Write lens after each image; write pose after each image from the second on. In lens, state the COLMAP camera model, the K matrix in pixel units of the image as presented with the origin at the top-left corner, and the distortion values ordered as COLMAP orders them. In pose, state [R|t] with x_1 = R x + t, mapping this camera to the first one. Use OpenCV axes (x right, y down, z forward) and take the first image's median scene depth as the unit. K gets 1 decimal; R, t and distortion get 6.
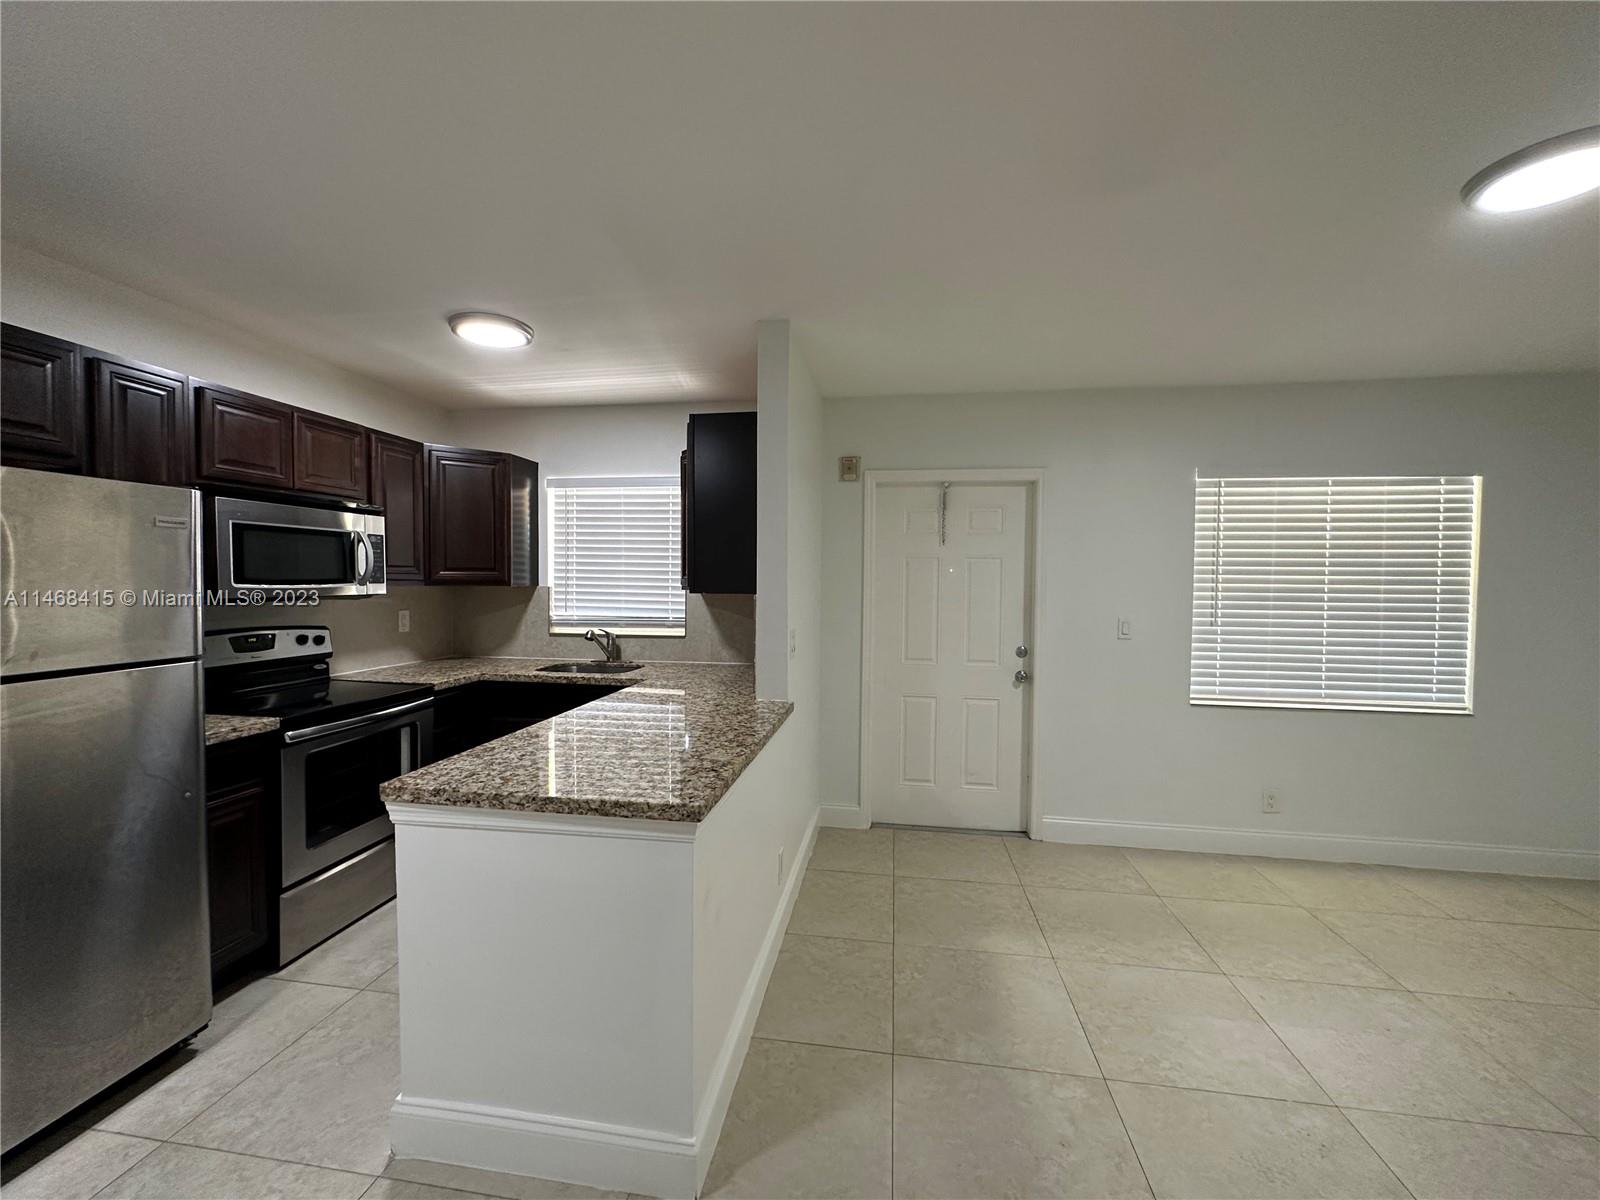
lens RADIAL K [[638.9, 0, 797.5], [0, 638.9, 597.7], [0, 0, 1]] dist [-0.004765, 0.001189]
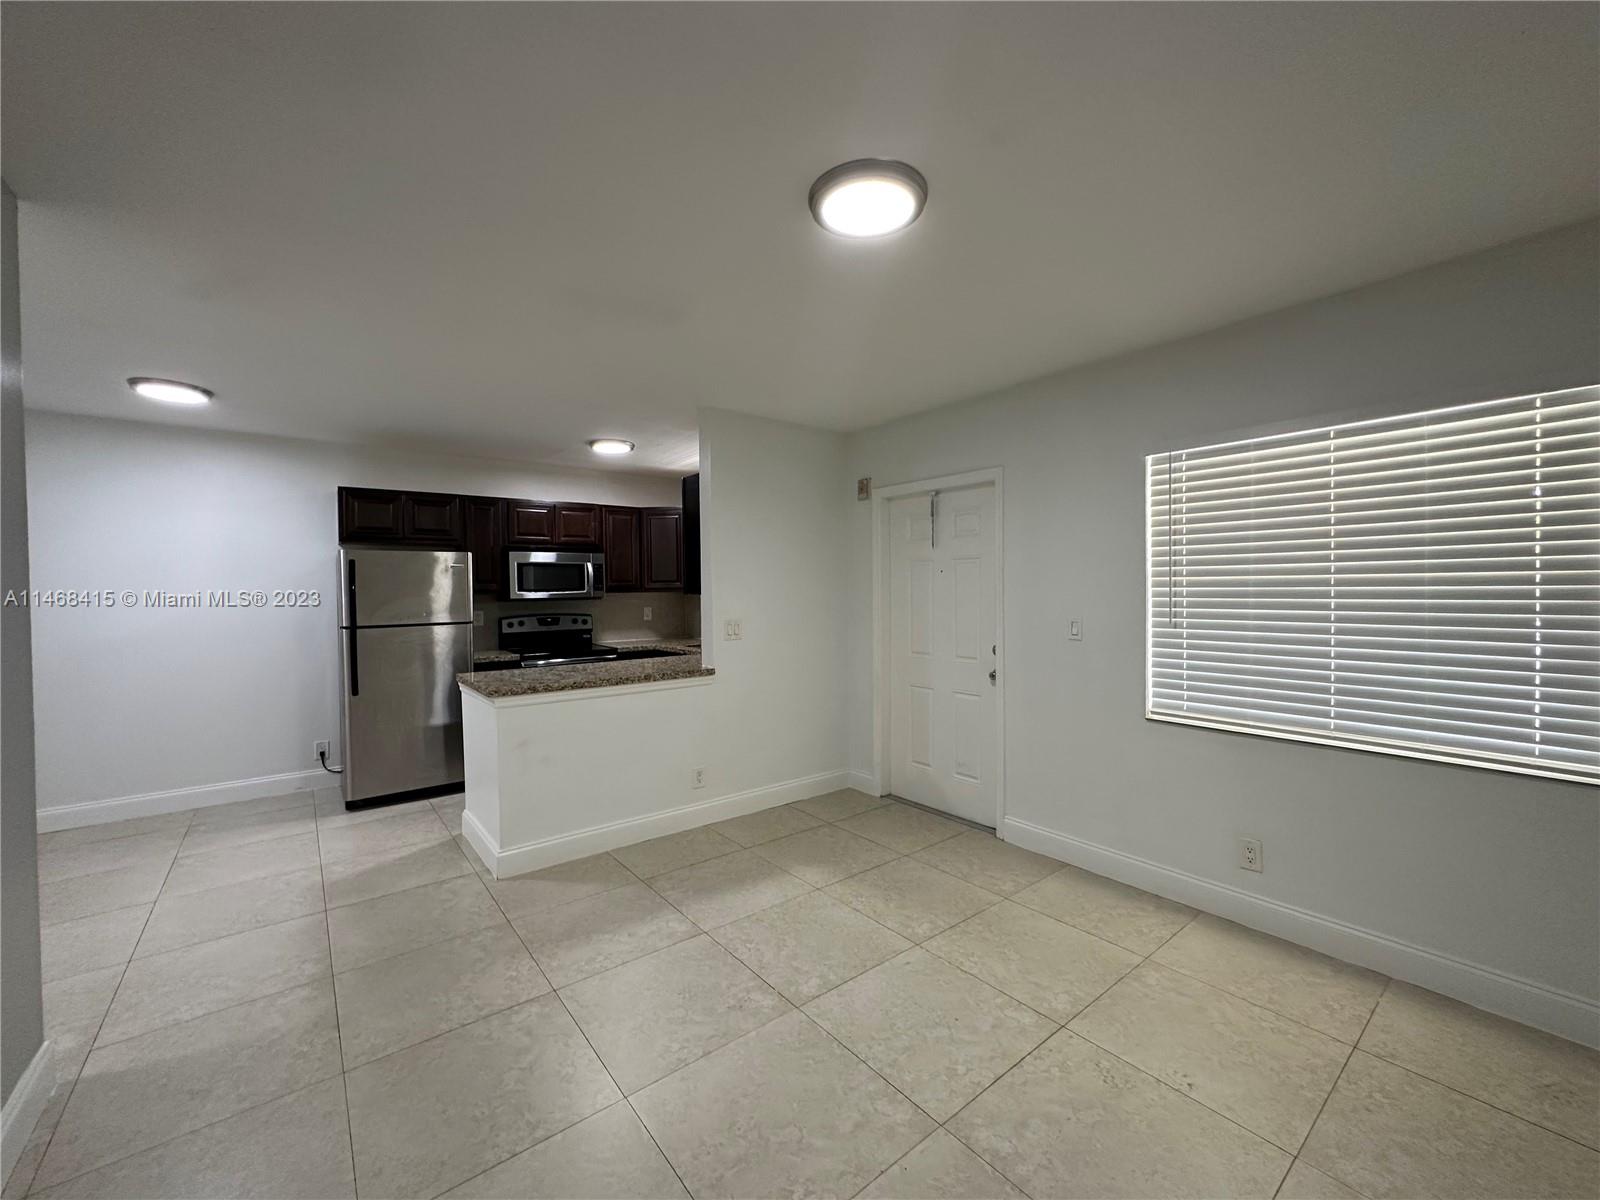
lens RADIAL K [[638.9, 0, 798.5], [0, 638.9, 598.7], [0, 0, 1]] dist [-0.004765, 0.001189]
pose [[0.732688, -0.005928, -0.680539, 0.890471], [-0.001924, 0.999940, -0.010781, 0.016808], [0.680562, 0.009209, 0.732632, 0.054105]]
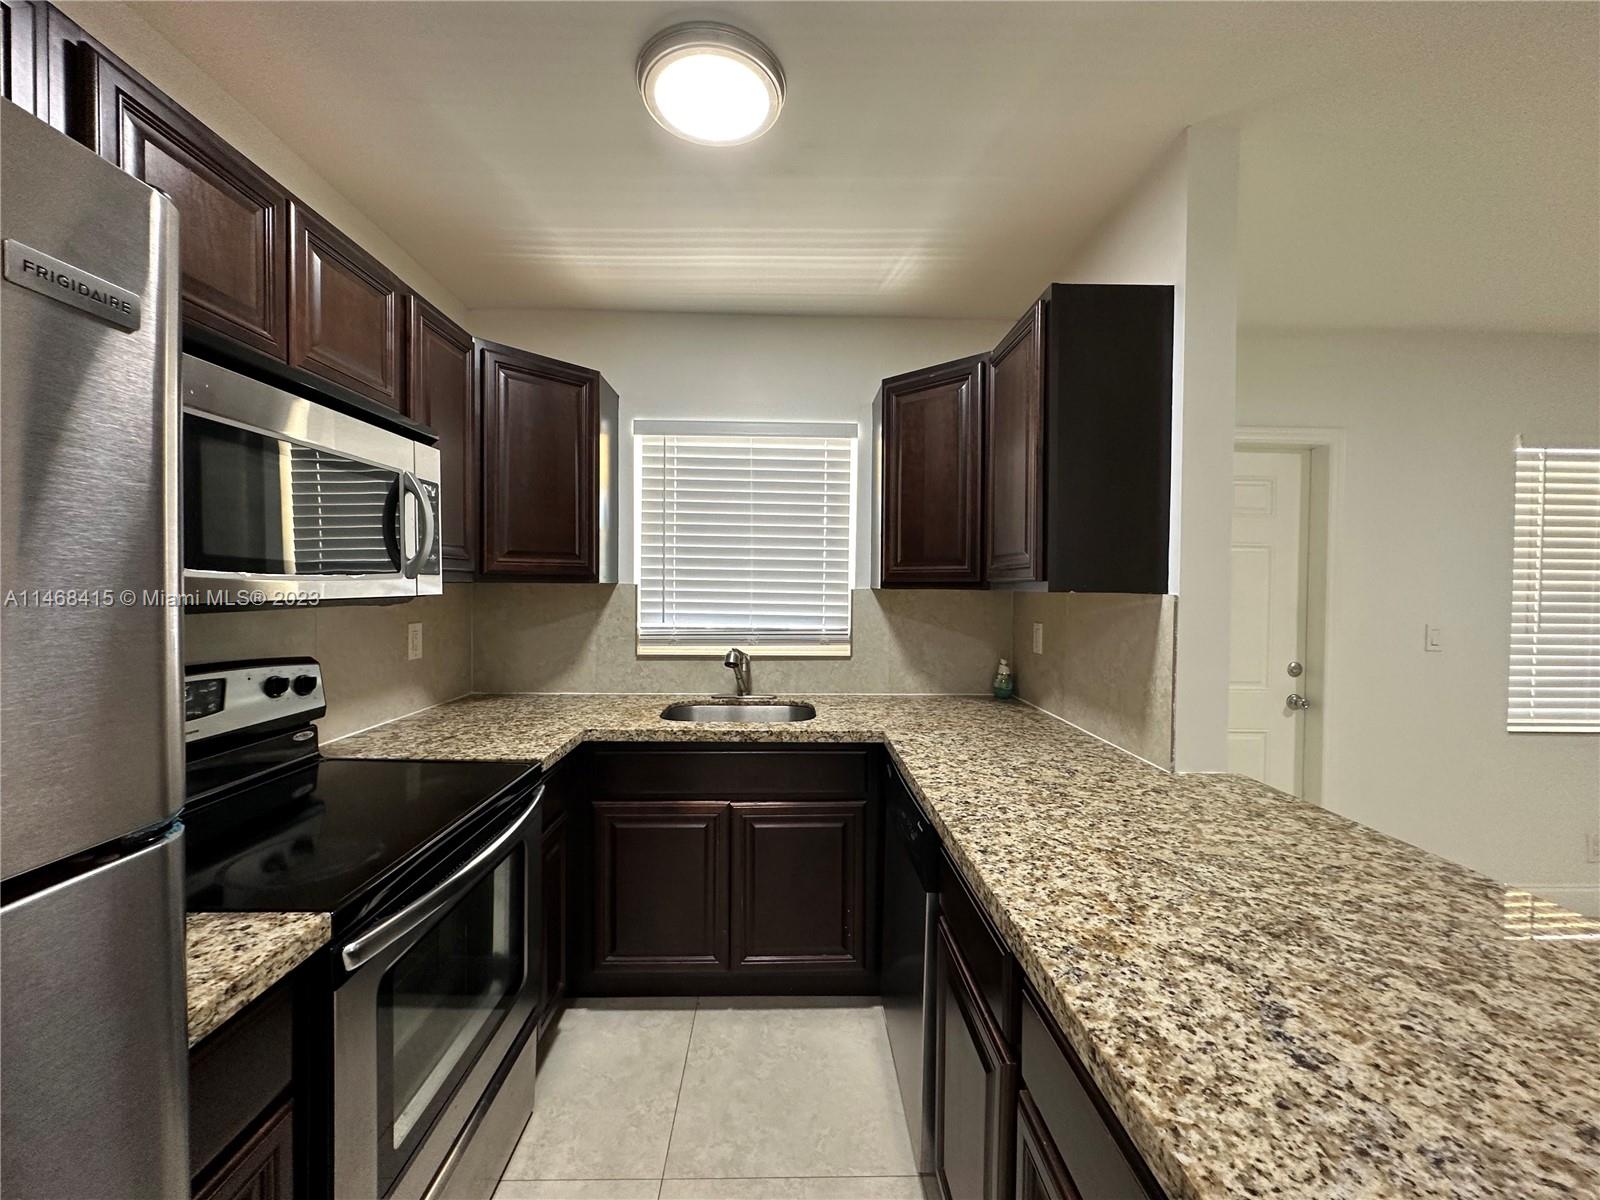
lens RADIAL K [[638.9, 0, 796.7], [0, 638.9, 598.1], [0, 0, 1]] dist [-0.004765, 0.001189]
pose [[0.984409, -0.002926, 0.175869, -0.411470], [0.003649, 0.999986, -0.003784, -0.000086], [-0.175856, 0.004367, 0.984406, 0.388447]]
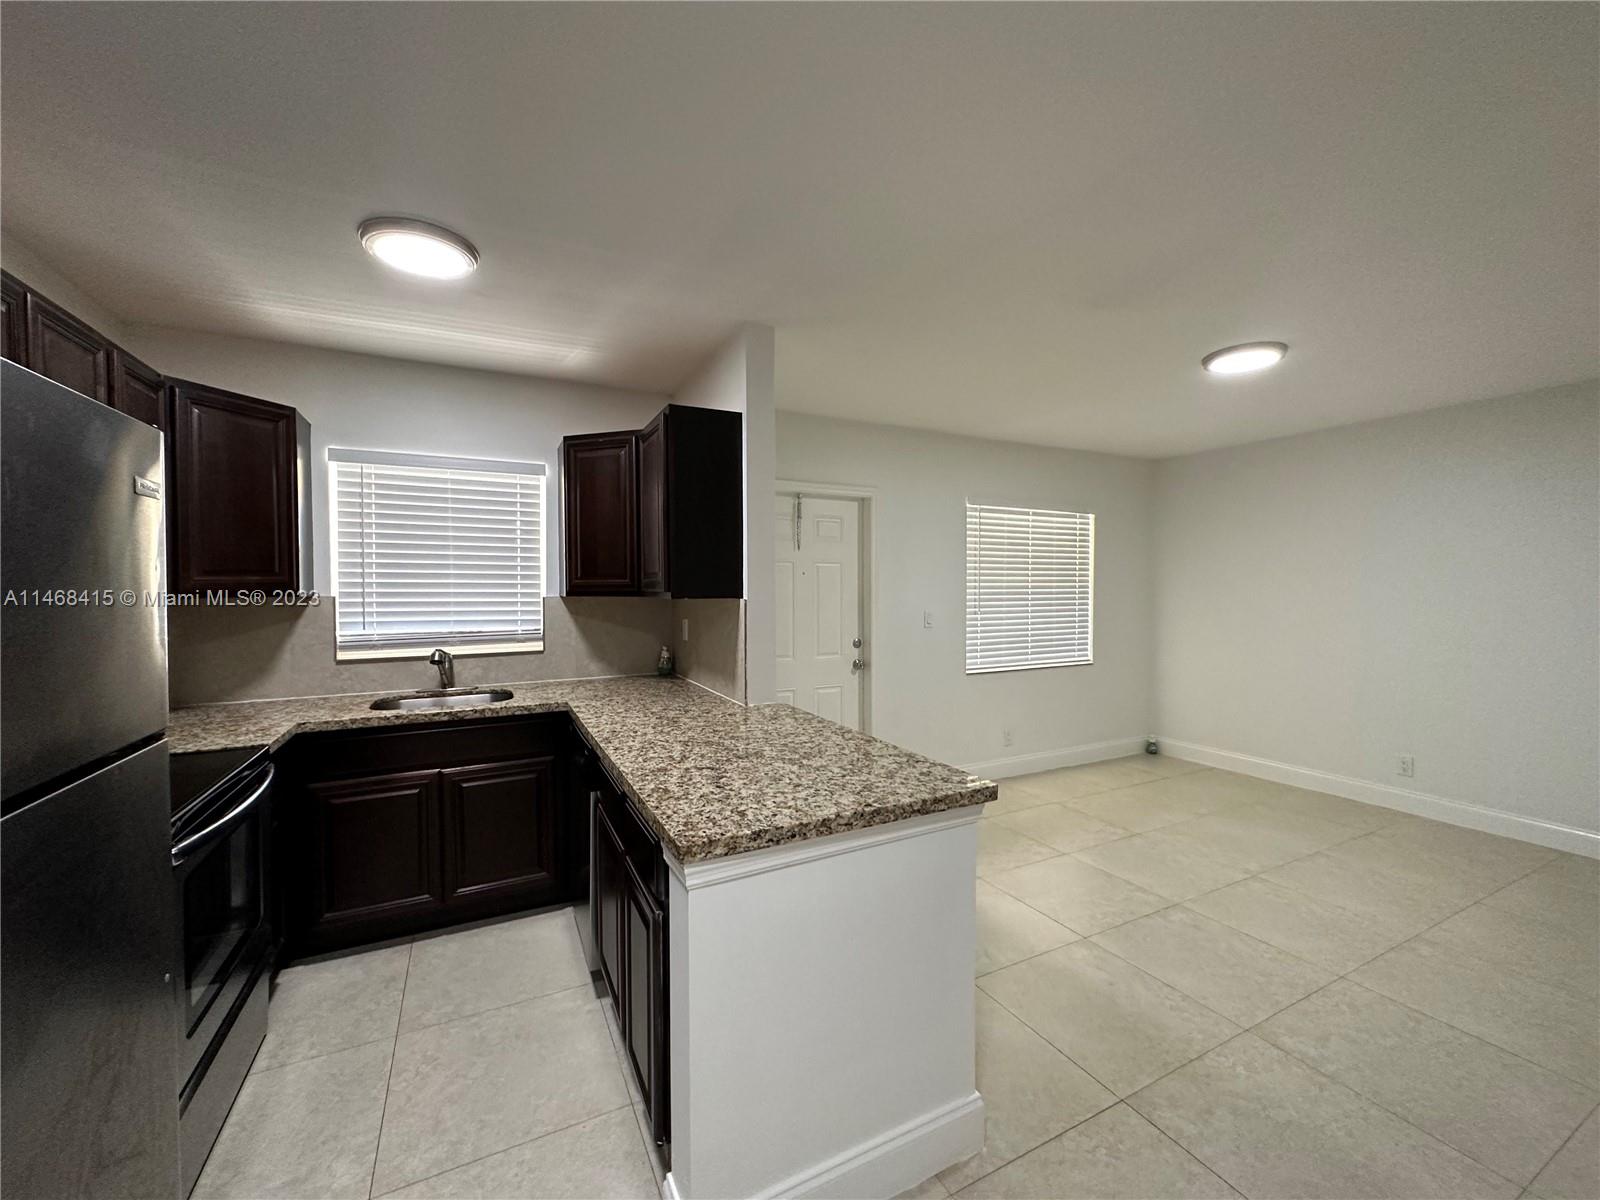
lens RADIAL K [[638.9, 0, 796.5], [0, 638.9, 597.2], [0, 0, 1]] dist [-0.004765, 0.001189]
pose [[0.813633, -0.022690, 0.580937, -0.459968], [0.025736, 0.999664, 0.003000, -0.006248], [-0.580810, 0.012510, 0.813943, 0.123691]]
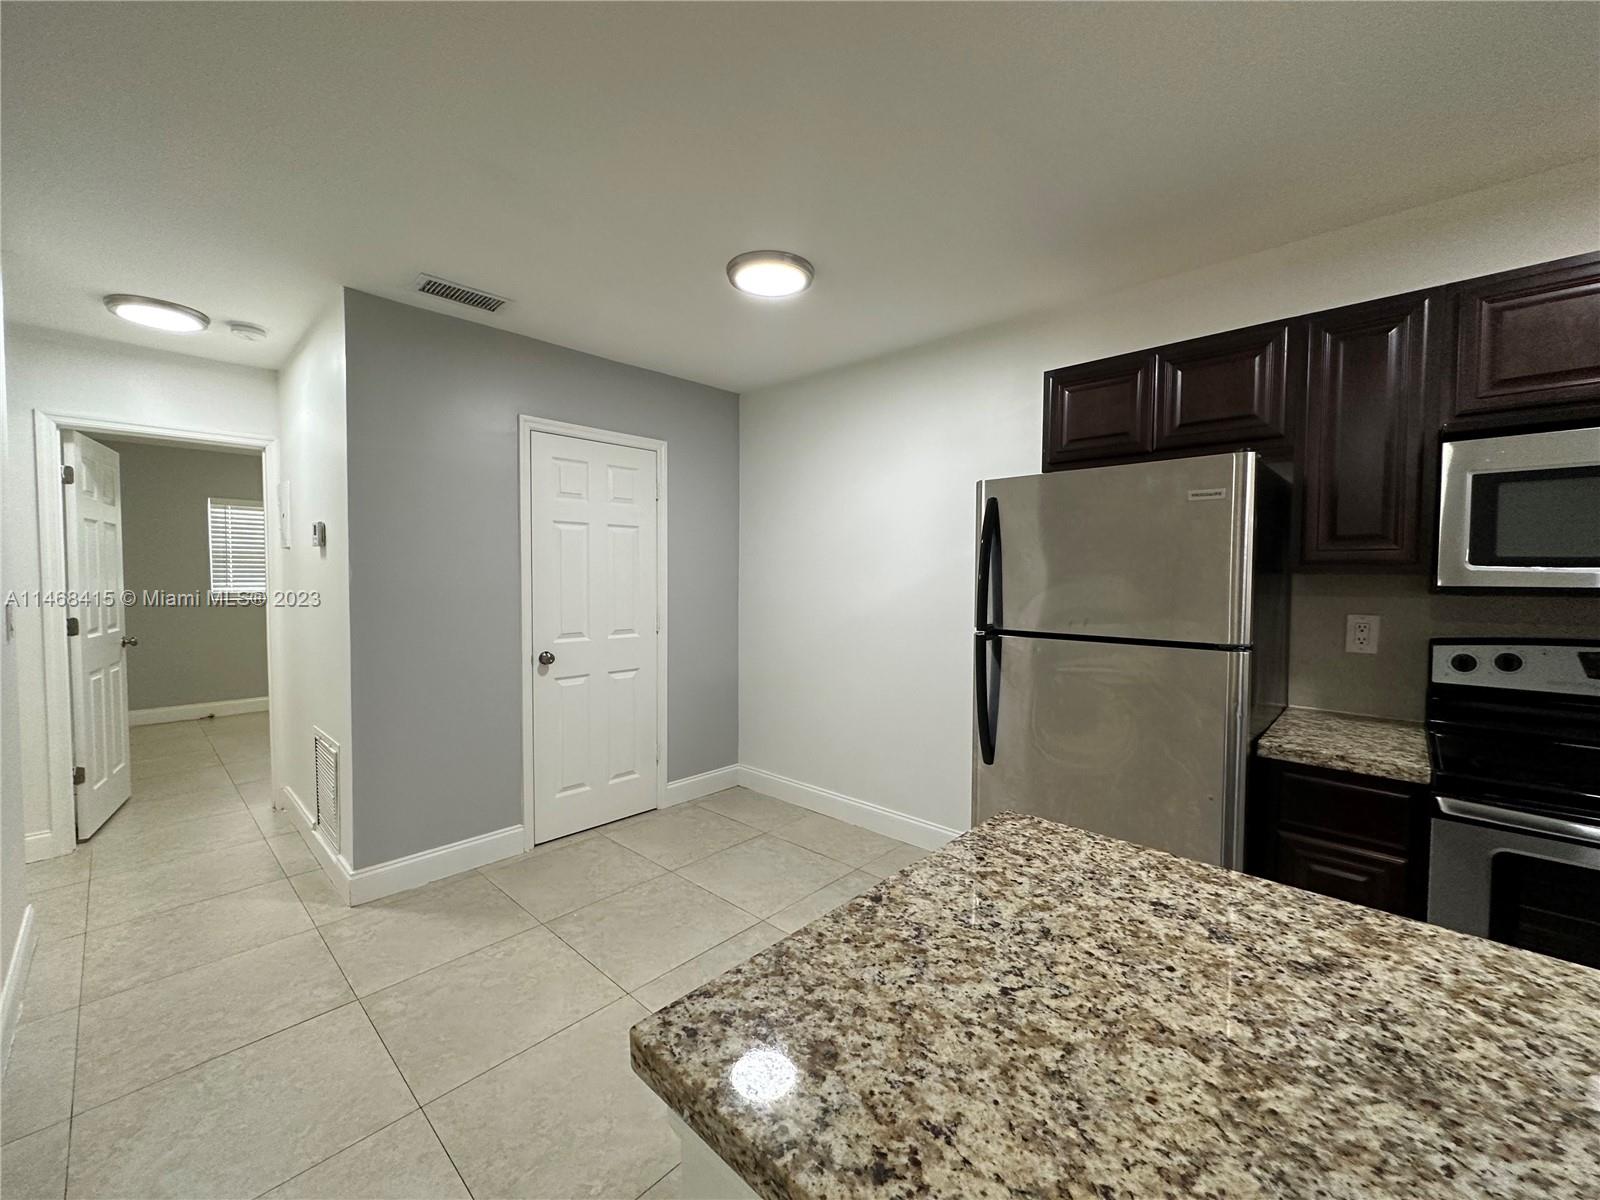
lens RADIAL K [[638.9, 0, 796.2], [0, 638.9, 598.0], [0, 0, 1]] dist [-0.004765, 0.001189]
pose [[-0.564357, 0.020283, -0.825281, 0.057942], [-0.033403, 0.998318, 0.047378, 0.003855], [0.824855, 0.054305, -0.562731, 0.561809]]
